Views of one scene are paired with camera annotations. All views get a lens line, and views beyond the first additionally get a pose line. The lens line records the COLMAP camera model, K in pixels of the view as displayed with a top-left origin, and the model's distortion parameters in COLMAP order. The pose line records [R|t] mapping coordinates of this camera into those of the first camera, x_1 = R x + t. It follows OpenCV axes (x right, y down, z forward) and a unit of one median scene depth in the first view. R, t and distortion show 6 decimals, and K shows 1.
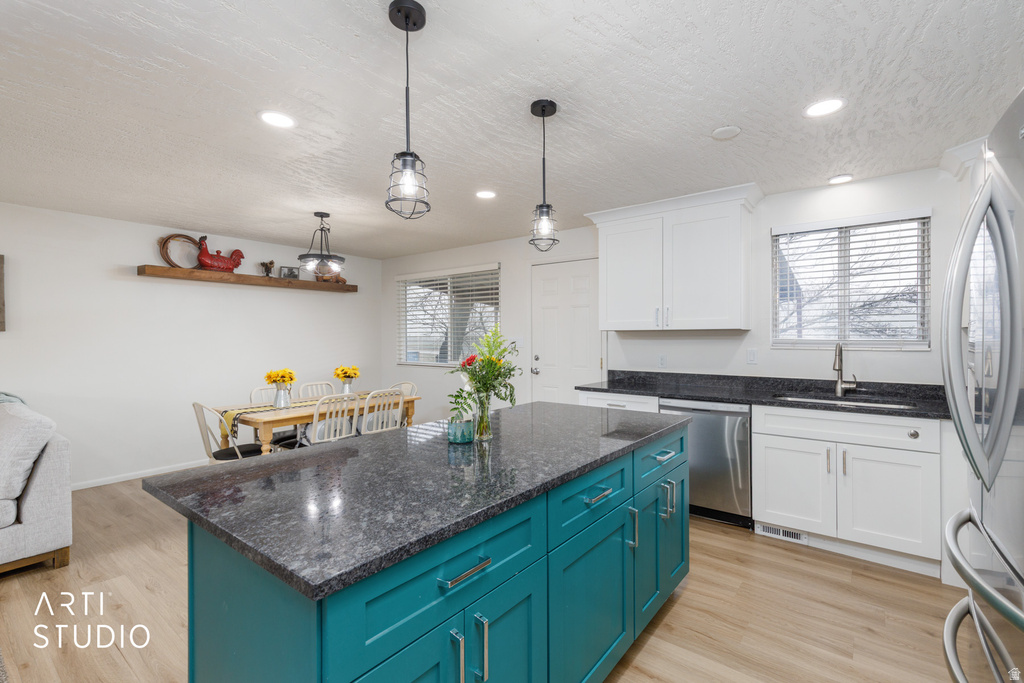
lens RADIAL K [[464.2, 0, 508.2], [0, 464.2, 341.2], [0, 0, 1]] dist [0.011824, -0.000045]
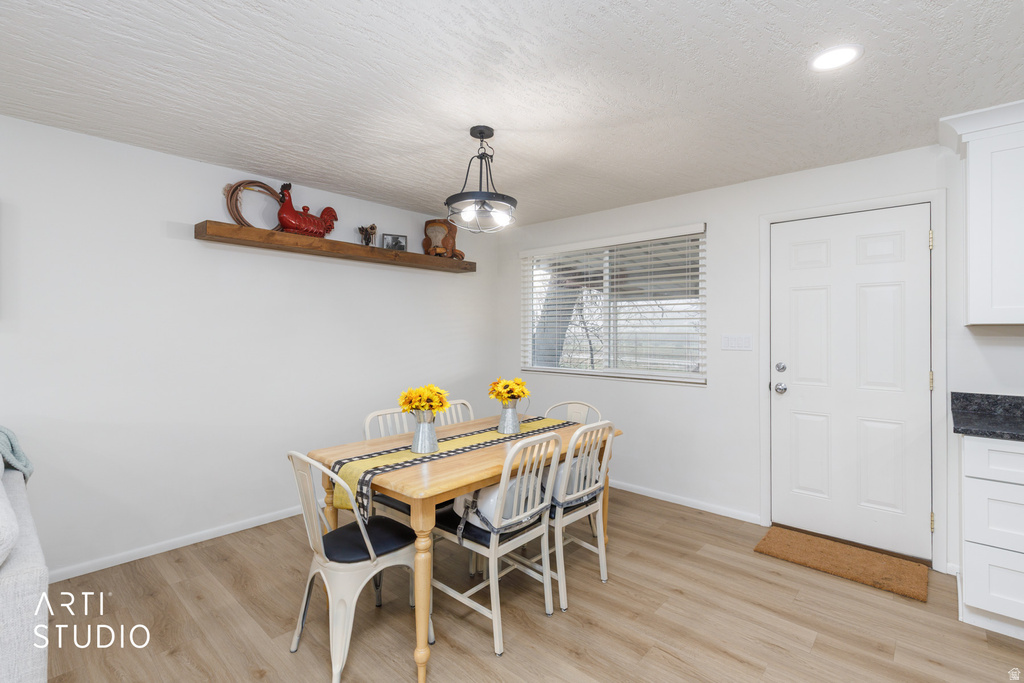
lens RADIAL K [[473.0, 0, 509.1], [0, 473.0, 330.4], [0, 0, 1]] dist [0.010839, -0.000965]
pose [[0.996934, 0.006390, -0.077985, -0.279086], [-0.007812, 0.999809, -0.017937, -0.000677], [0.077856, 0.018492, 0.996793, 0.343718]]
